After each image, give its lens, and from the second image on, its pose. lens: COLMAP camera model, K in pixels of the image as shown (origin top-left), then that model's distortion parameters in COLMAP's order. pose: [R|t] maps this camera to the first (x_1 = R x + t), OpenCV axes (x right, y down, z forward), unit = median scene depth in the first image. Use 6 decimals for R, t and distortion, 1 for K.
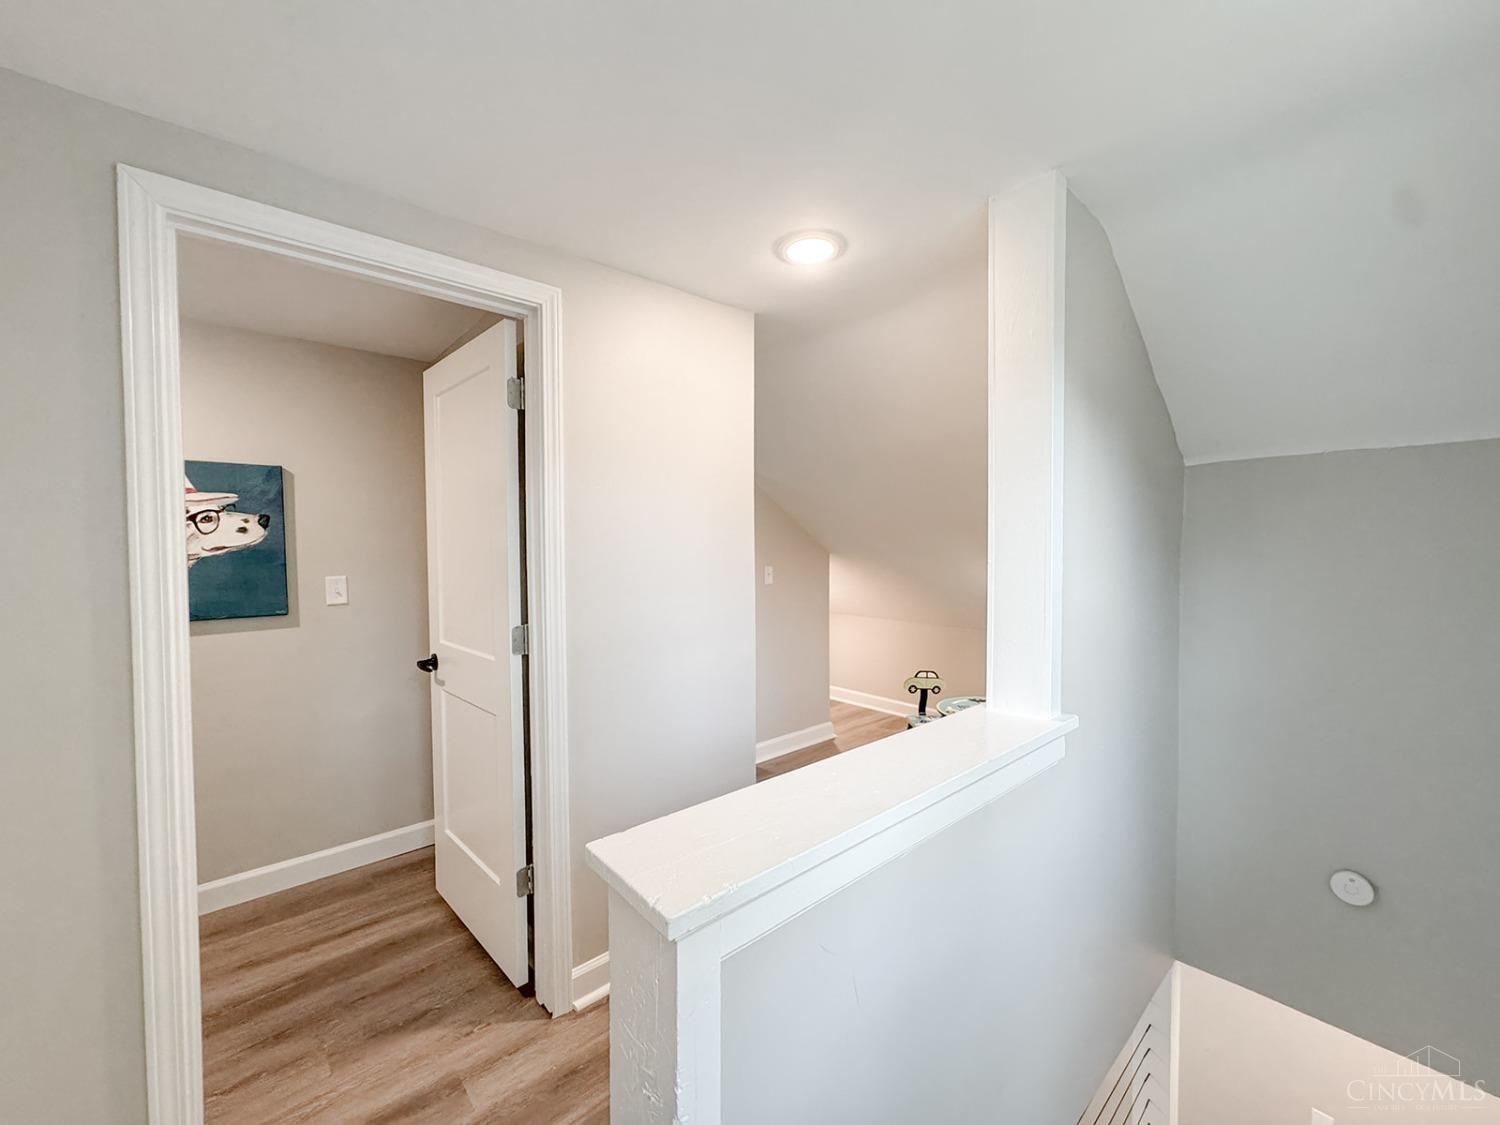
lens RADIAL K [[593.5, 0, 750.0], [0, 593.5, 562.5], [0, 0, 1]] dist [-0.001939, -0.000660]
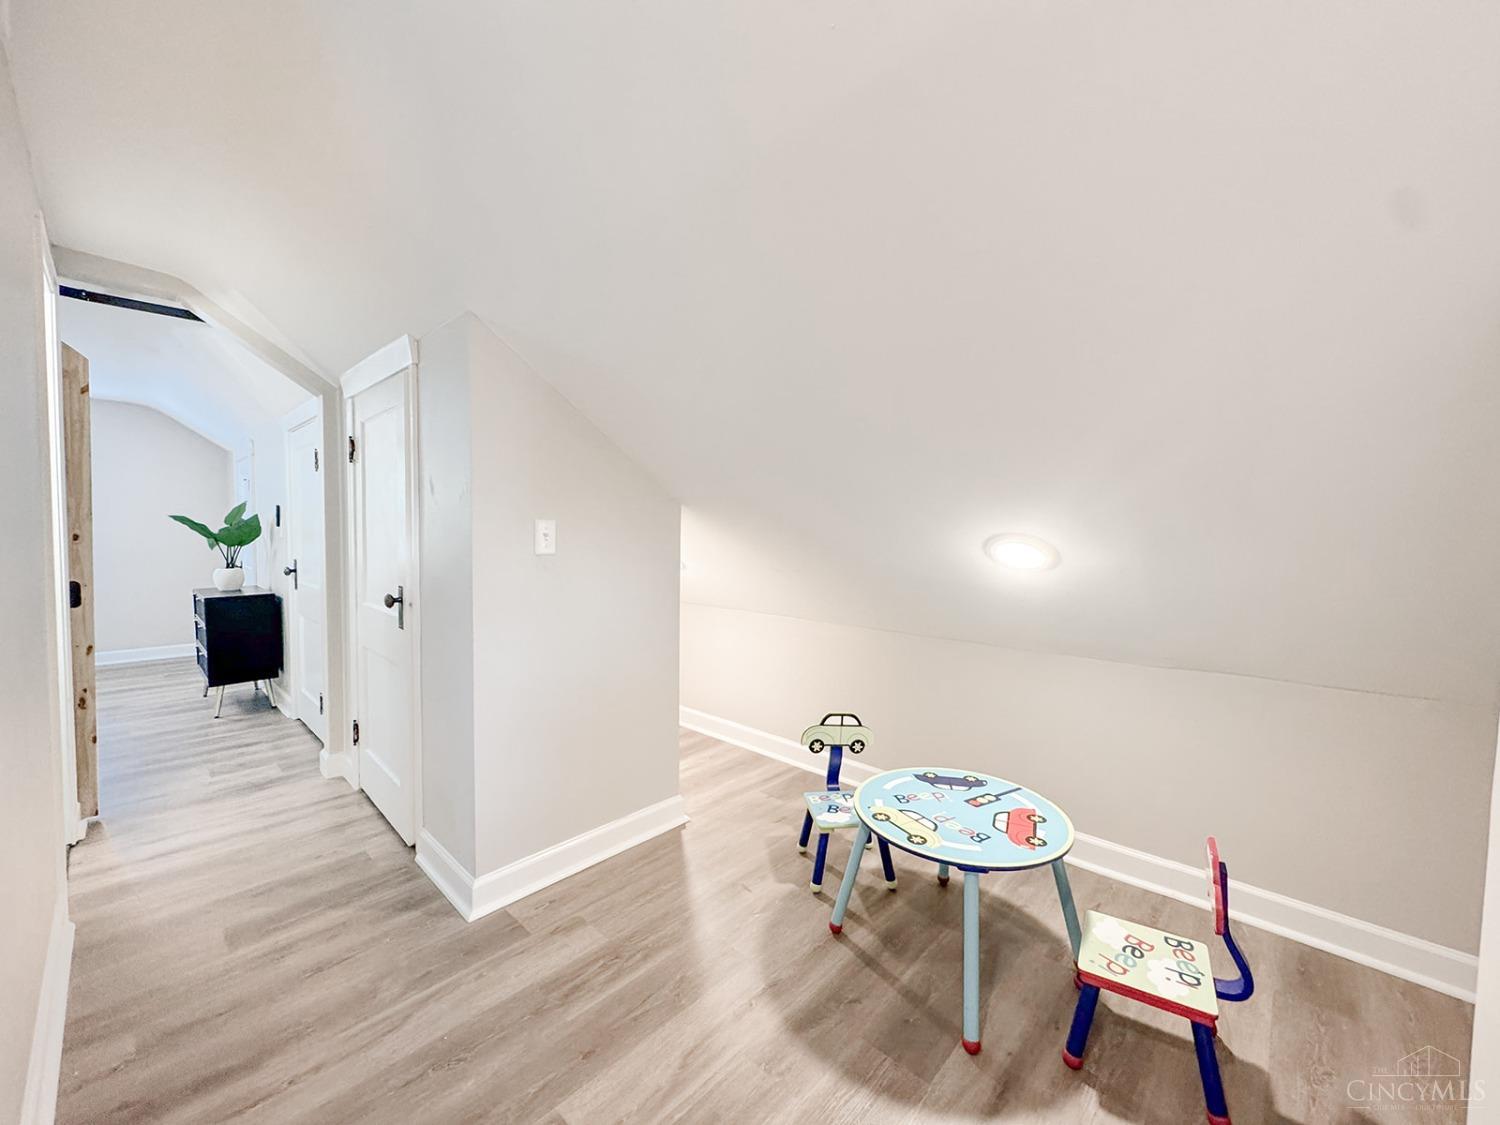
lens RADIAL K [[593.5, 0, 750.0], [0, 593.5, 562.5], [0, 0, 1]] dist [-0.001939, -0.000660]
pose [[0.995333, 0.015959, 0.095167, 0.154783], [-0.018612, 0.999461, 0.027057, 0.025327], [-0.094684, -0.028702, 0.995094, 0.449793]]
